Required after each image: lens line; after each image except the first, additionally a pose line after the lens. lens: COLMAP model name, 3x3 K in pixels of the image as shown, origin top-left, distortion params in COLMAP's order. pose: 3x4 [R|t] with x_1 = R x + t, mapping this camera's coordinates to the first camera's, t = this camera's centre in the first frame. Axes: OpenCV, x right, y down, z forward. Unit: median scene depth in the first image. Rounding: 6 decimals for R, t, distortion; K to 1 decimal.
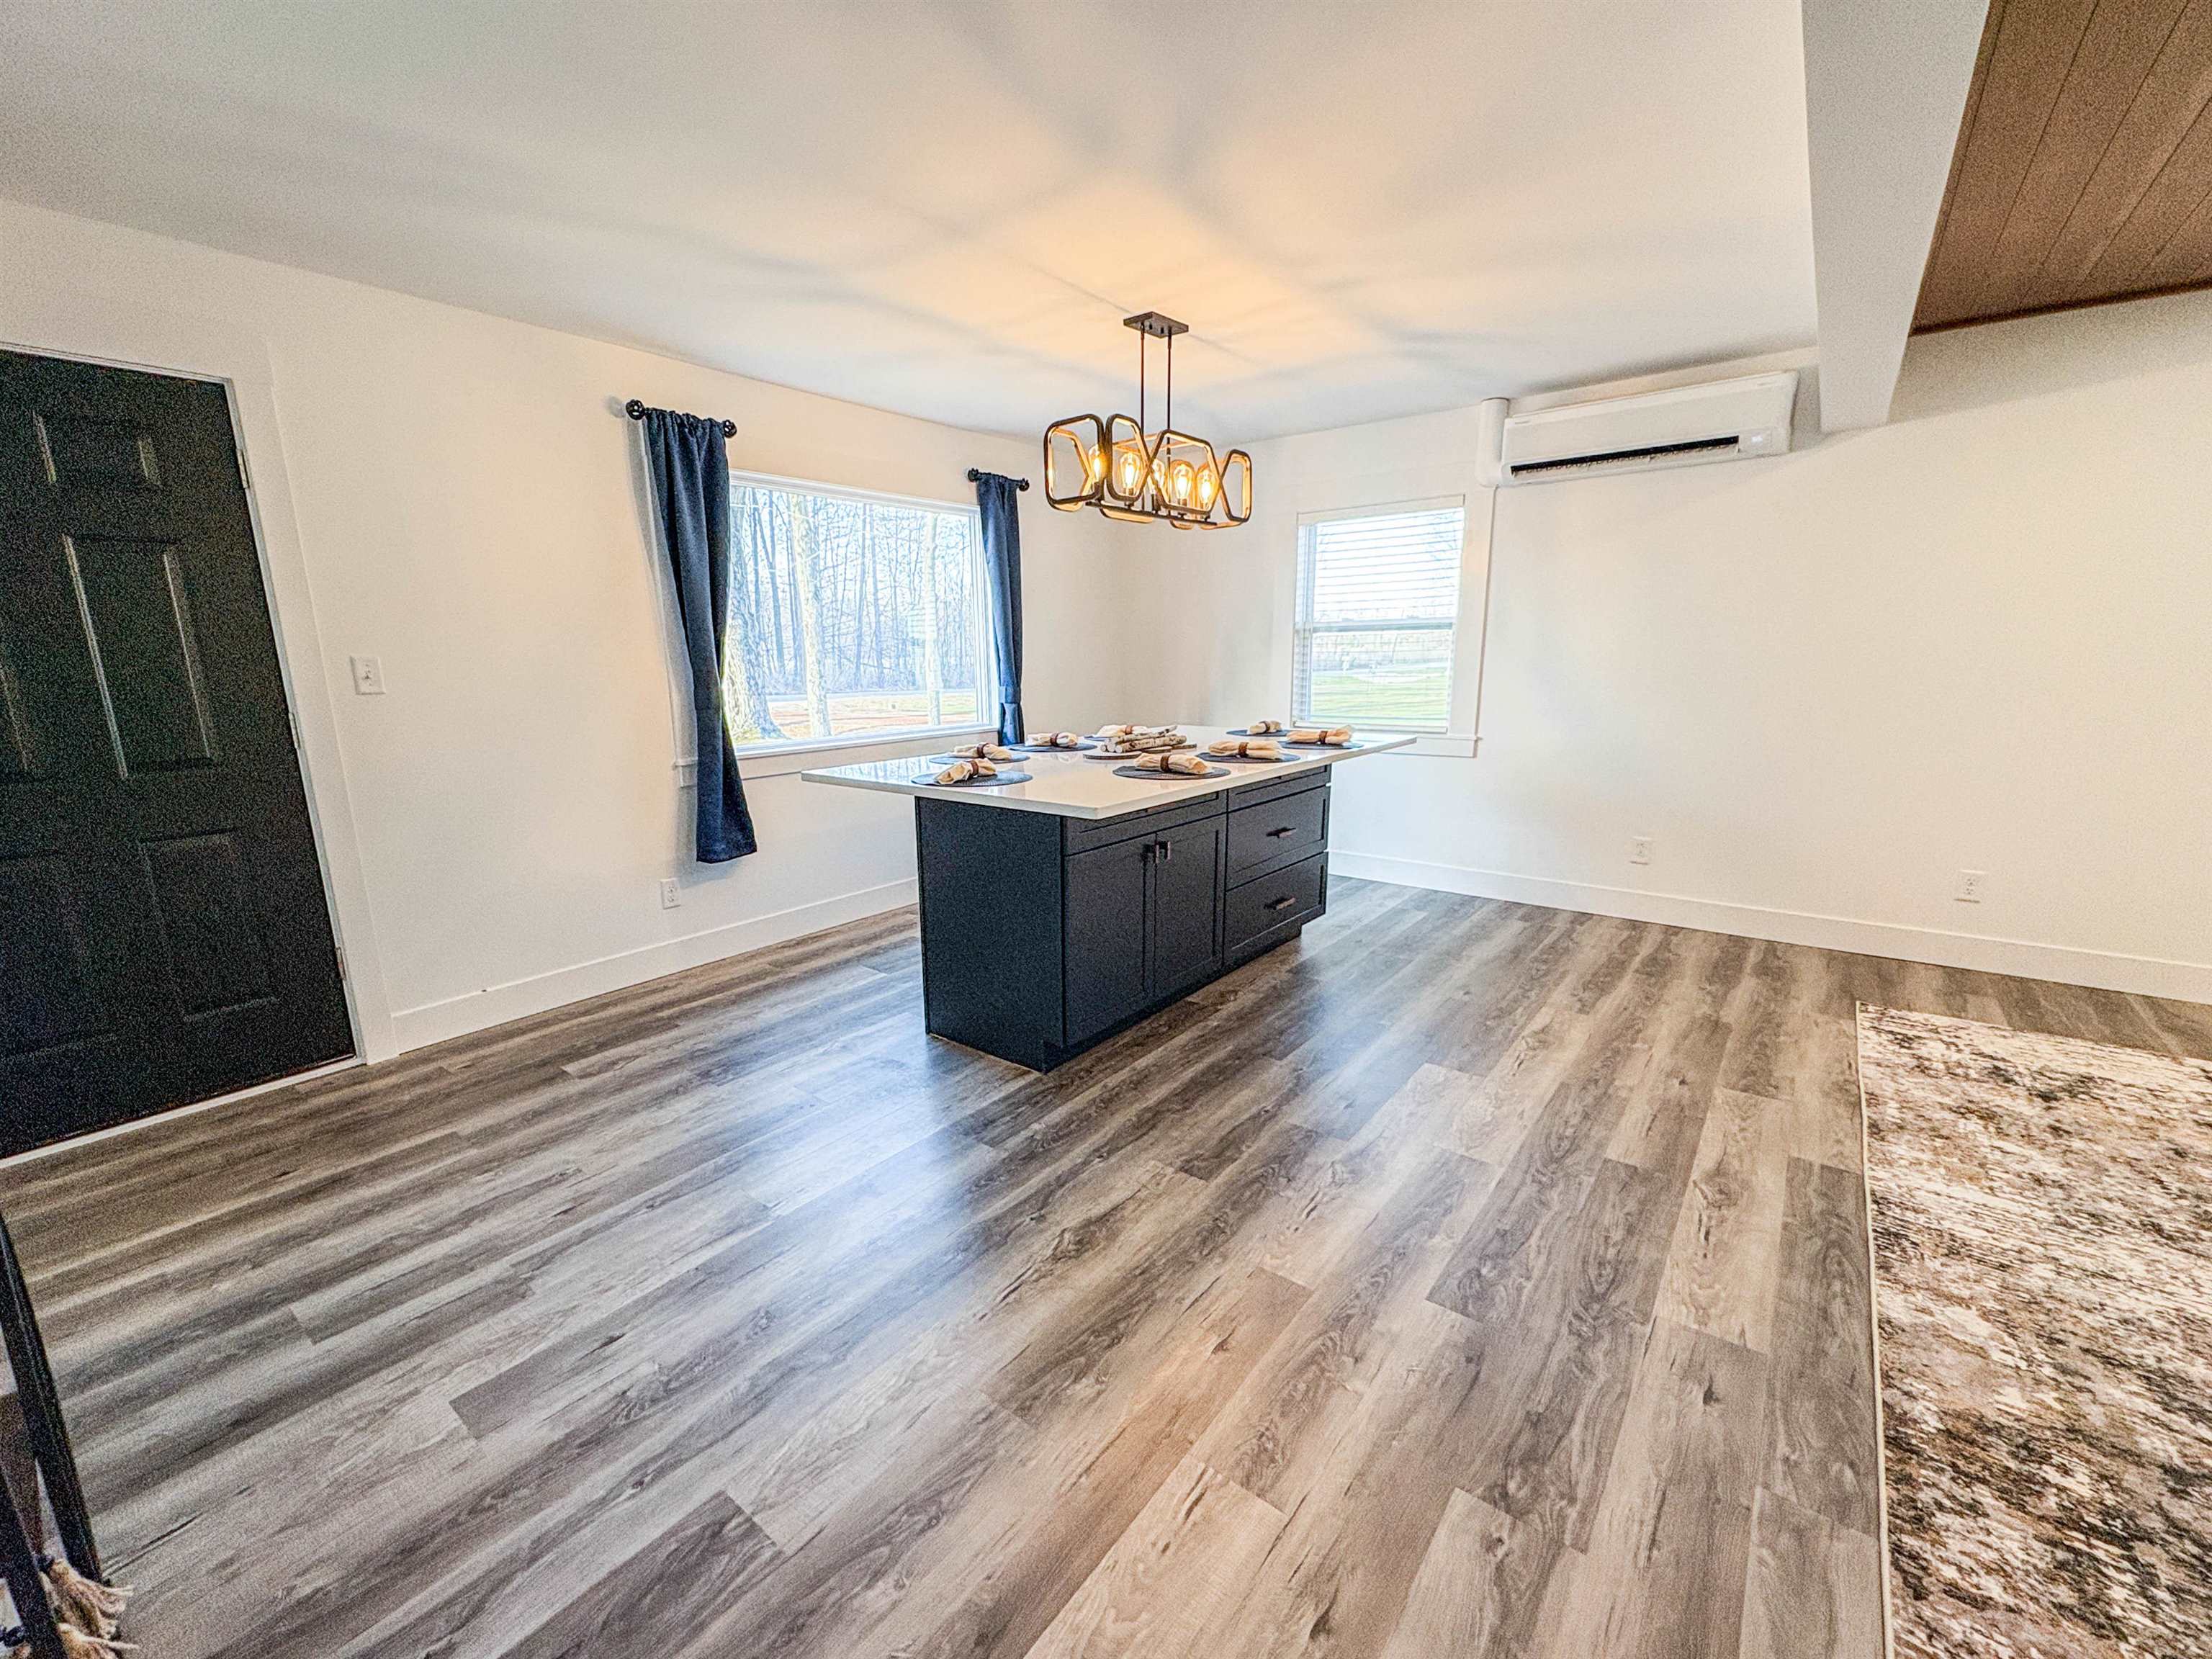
lens RADIAL K [[921.8, 0, 1057.0], [0, 921.8, 854.7], [0, 0, 1]] dist [-0.000496, 0.000077]
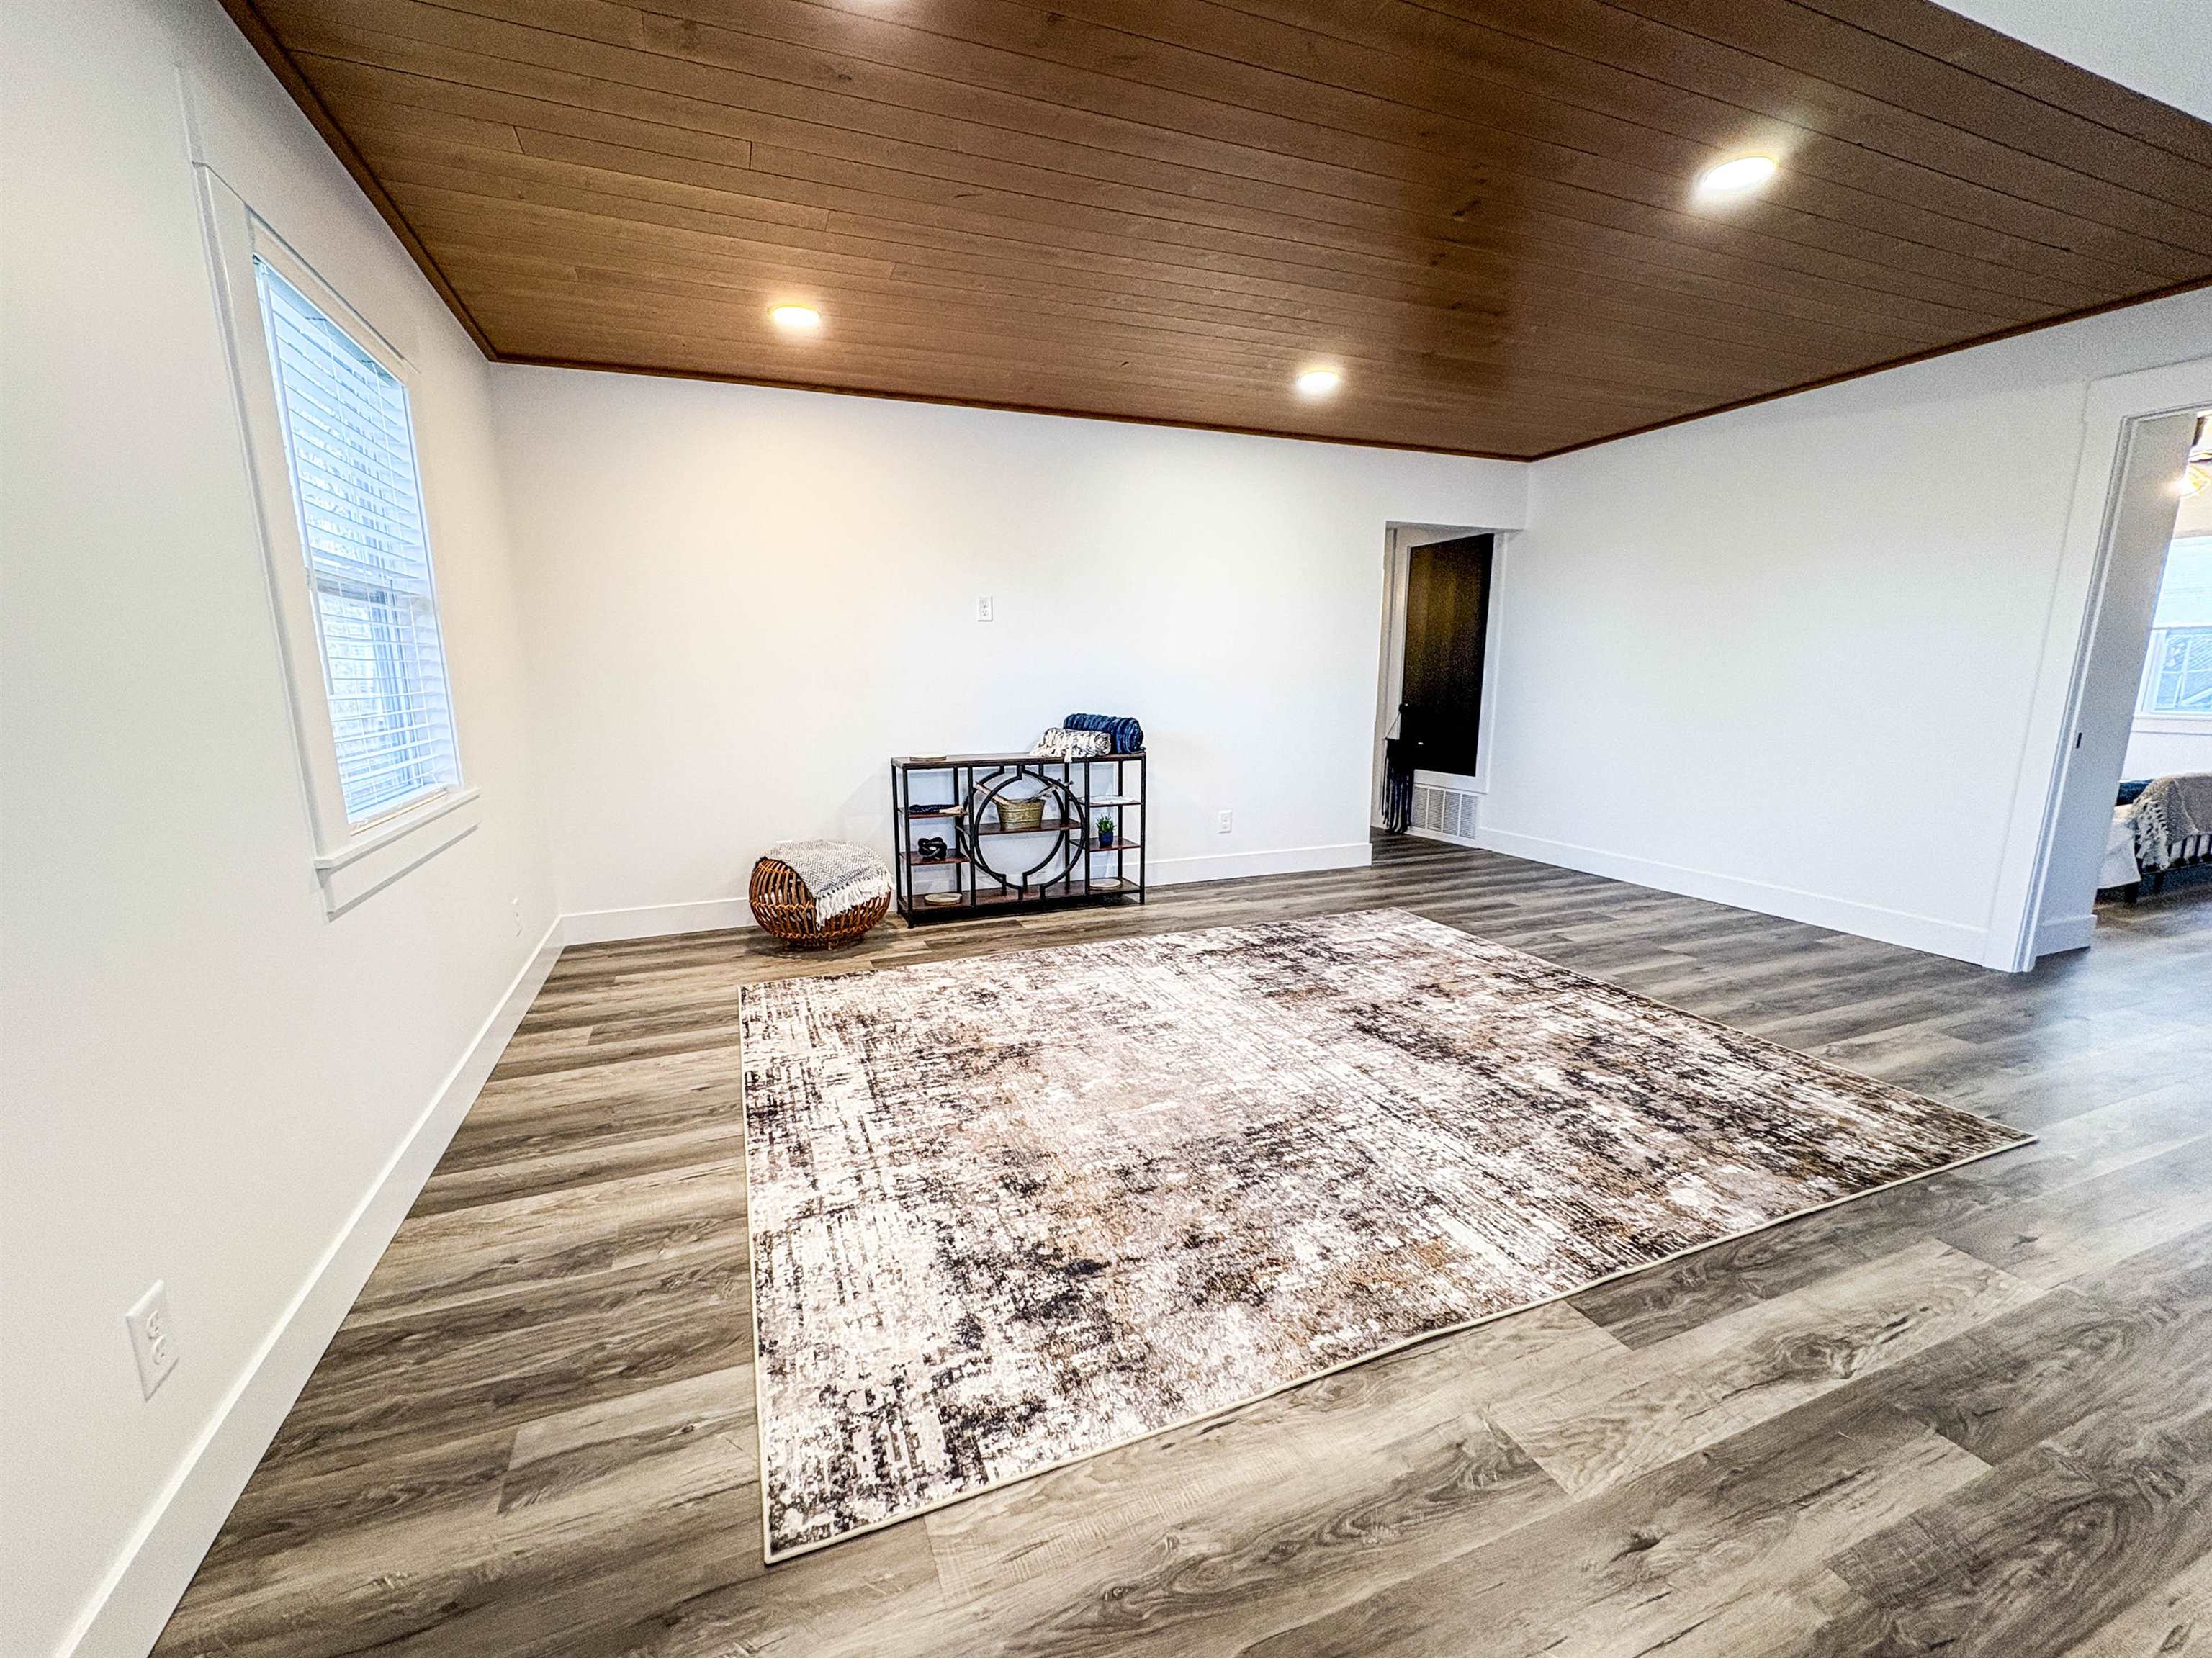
lens RADIAL K [[902.7, 0, 1074.2], [0, 902.7, 848.3], [0, 0, 1]] dist [0.000643, -0.000072]
pose [[-0.871012, -0.075301, 0.485456, 0.785360], [0.123378, 0.922981, 0.364534, -0.291831], [-0.475516, 0.377408, -0.794637, 1.457786]]
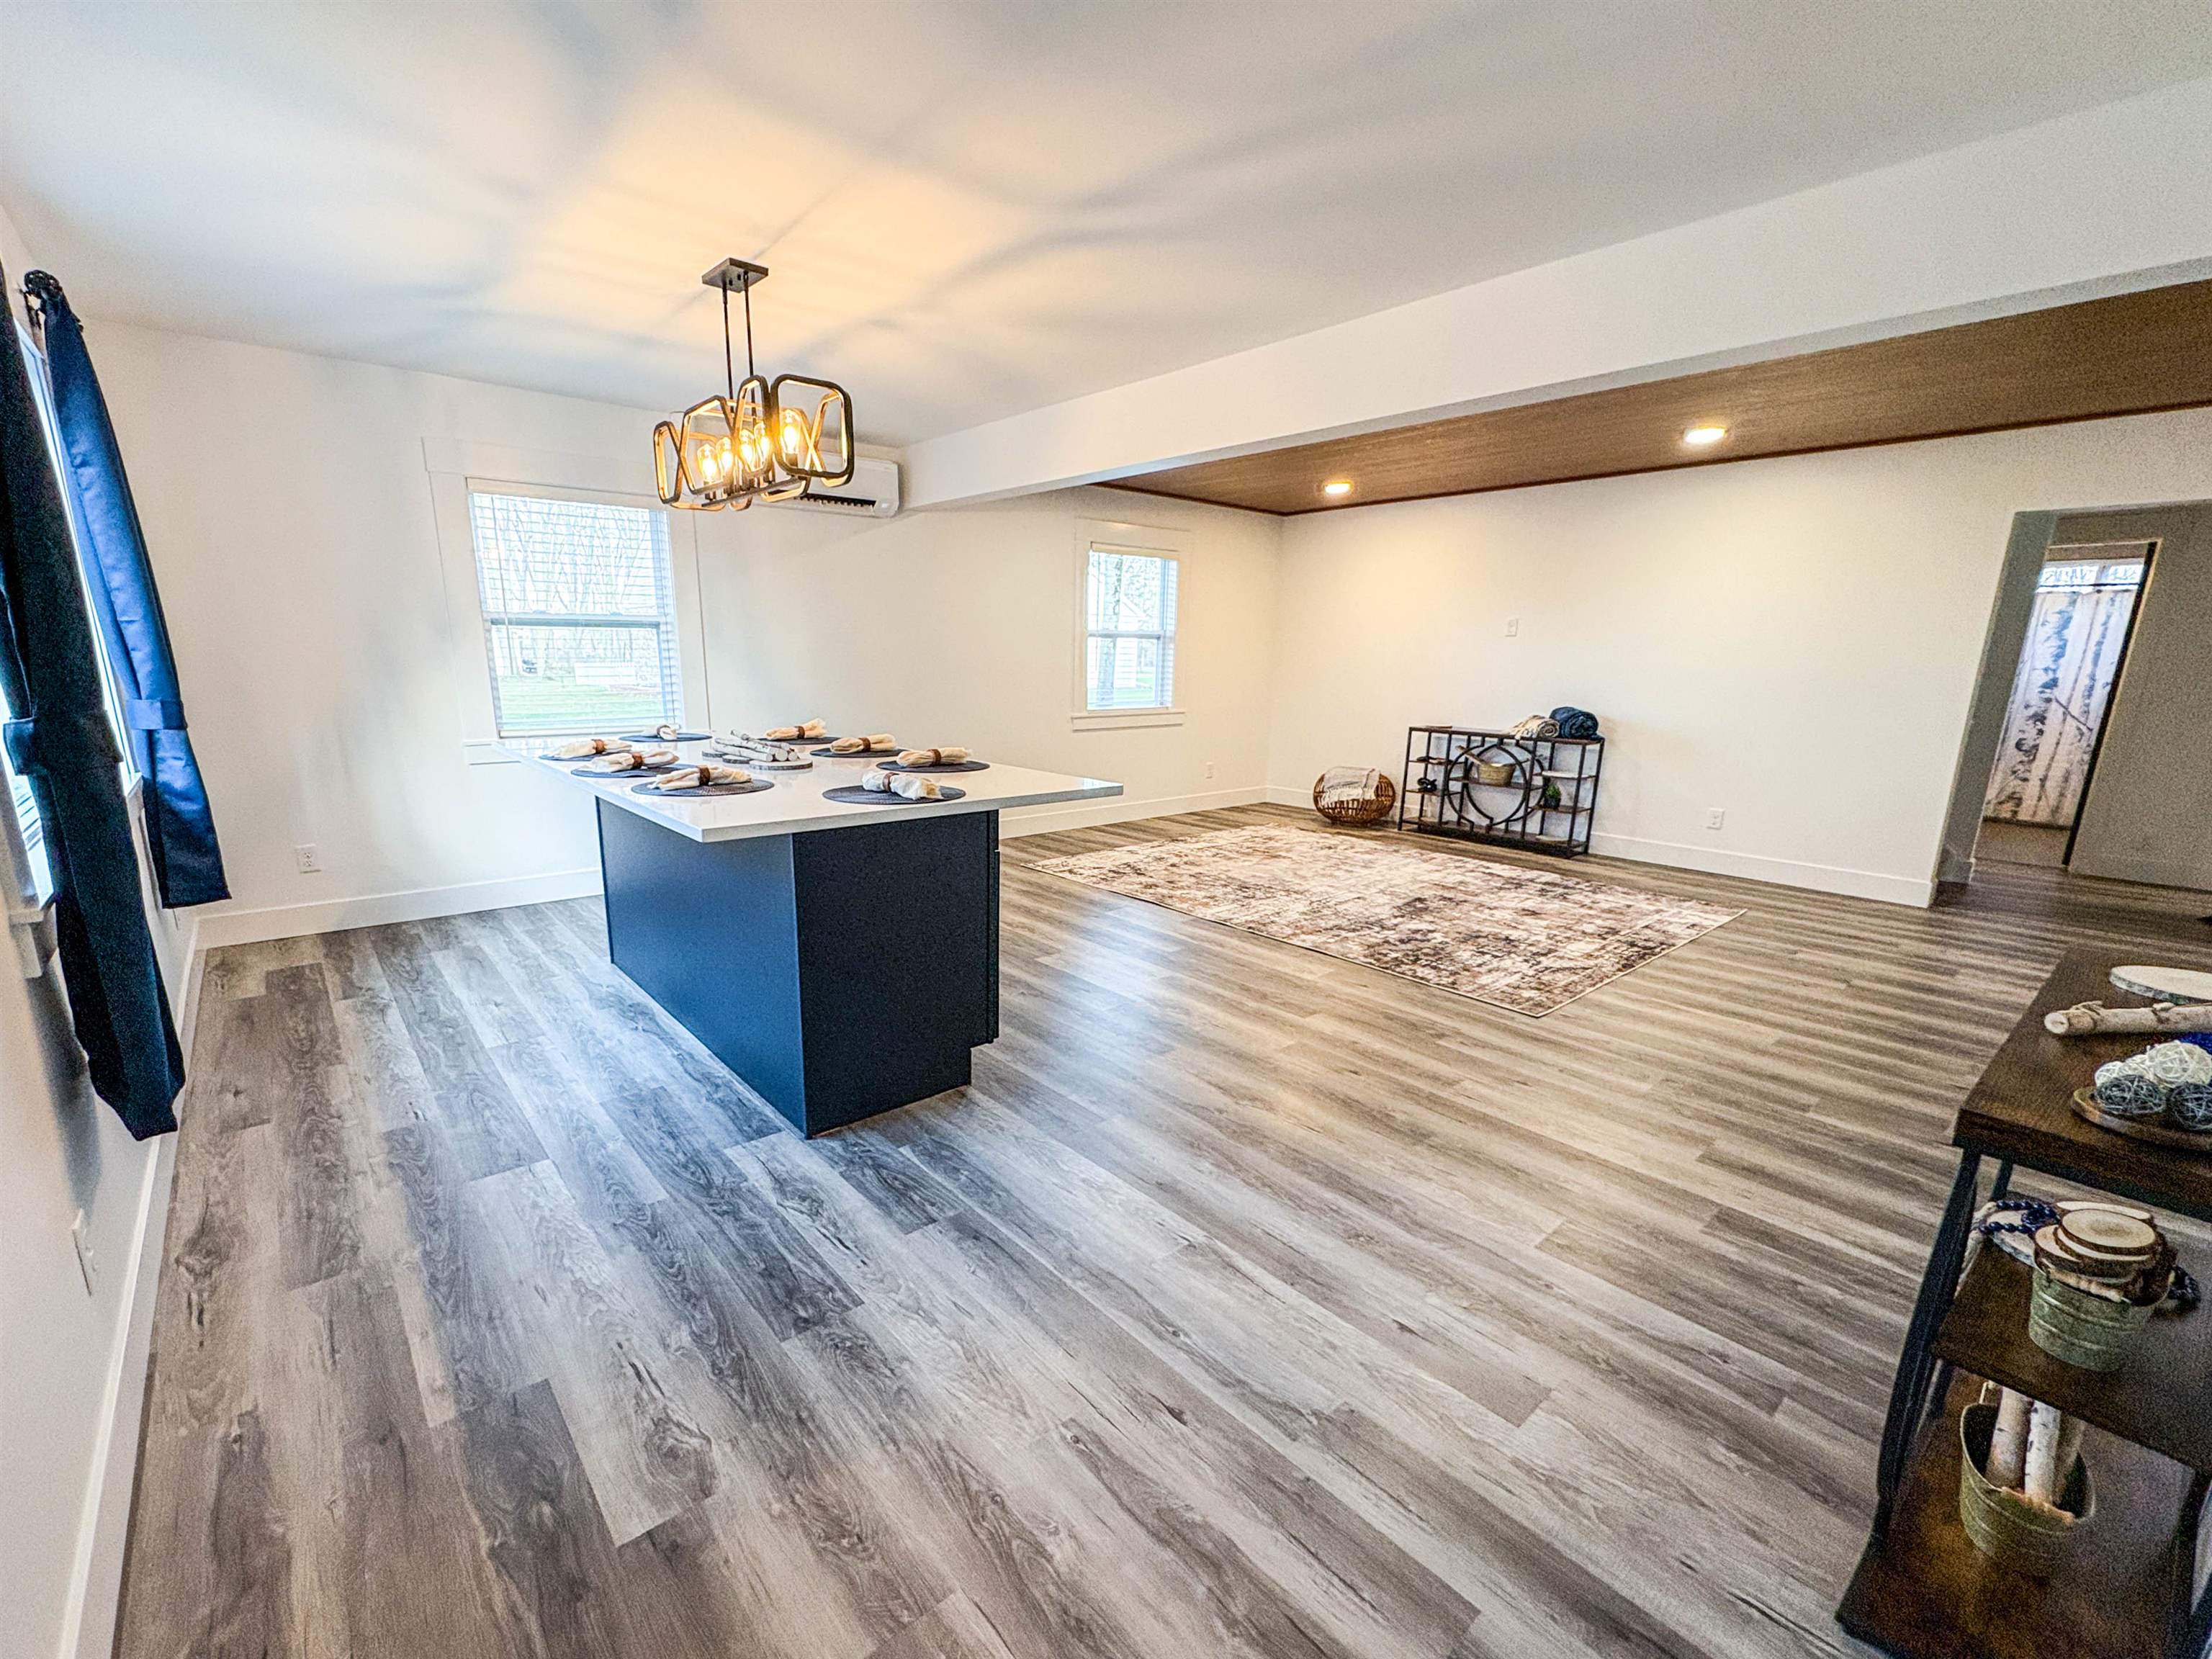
lens RADIAL K [[938.7, 0, 1040.3], [0, 938.7, 868.7], [0, 0, 1]] dist [0.001902, 0.000457]
pose [[0.195234, -0.206056, 0.958866, -1.011550], [0.193918, 0.966489, 0.168210, -0.150422], [-0.961394, 0.153101, 0.228650, 0.745953]]
